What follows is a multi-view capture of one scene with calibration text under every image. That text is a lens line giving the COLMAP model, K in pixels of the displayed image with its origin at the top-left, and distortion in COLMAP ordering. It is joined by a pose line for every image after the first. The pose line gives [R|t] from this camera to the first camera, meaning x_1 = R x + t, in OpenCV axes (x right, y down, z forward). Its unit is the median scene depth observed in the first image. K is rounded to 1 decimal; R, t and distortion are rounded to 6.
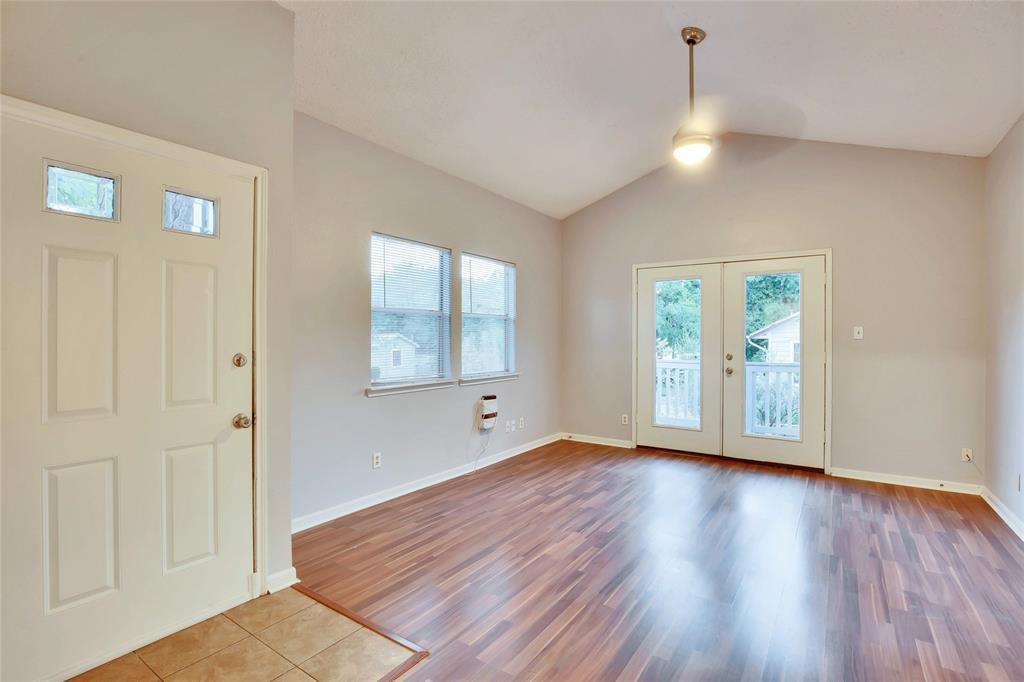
lens RADIAL K [[484.0, 0, 517.1], [0, 484.0, 338.4], [0, 0, 1]] dist [-0.022786, 0.001213]
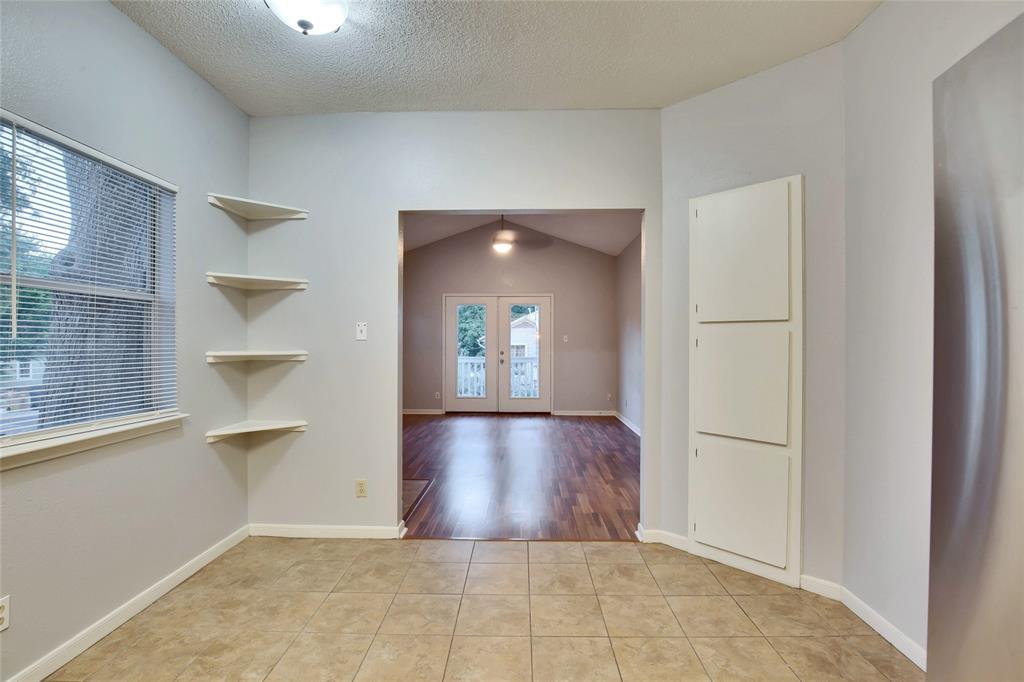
lens RADIAL K [[484.0, 0, 512.4], [0, 484.0, 343.1], [0, 0, 1]] dist [-0.022786, 0.001213]
pose [[0.846603, -0.000273, 0.532225, -0.448678], [-0.001700, 0.999993, 0.003218, -0.001474], [-0.532222, -0.003629, 0.846597, -0.472268]]
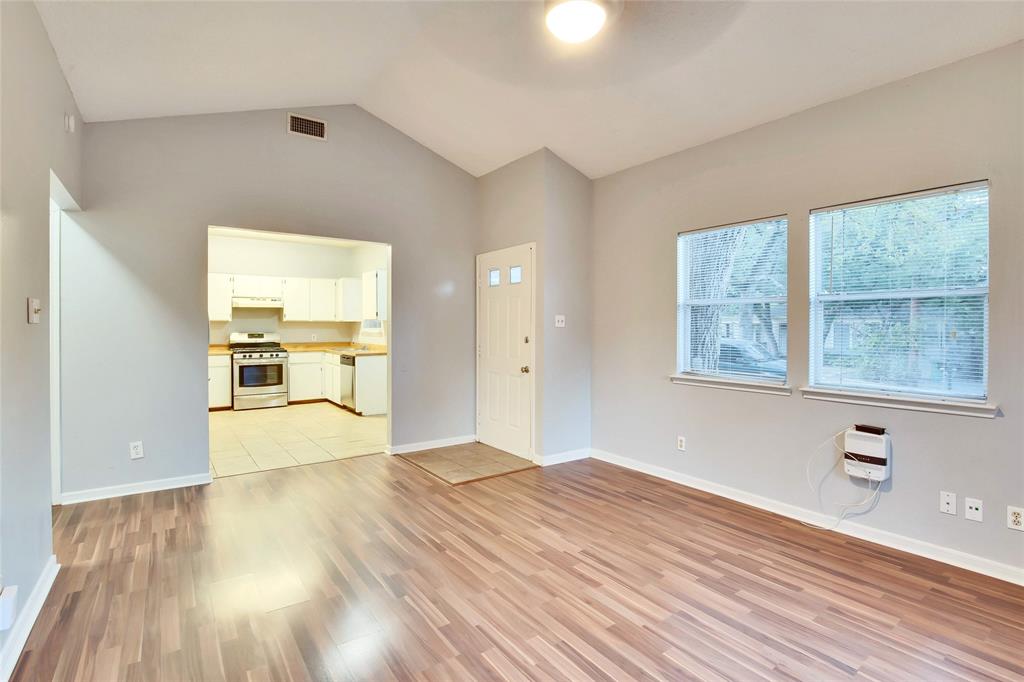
lens RADIAL K [[484.0, 0, 507.9], [0, 484.0, 334.5], [0, 0, 1]] dist [-0.022786, 0.001213]
pose [[-0.351565, 0.010495, -0.936105, 0.852060], [-0.003973, 0.999911, 0.012702, -0.002915], [0.936155, 0.008185, -0.351492, 1.014289]]
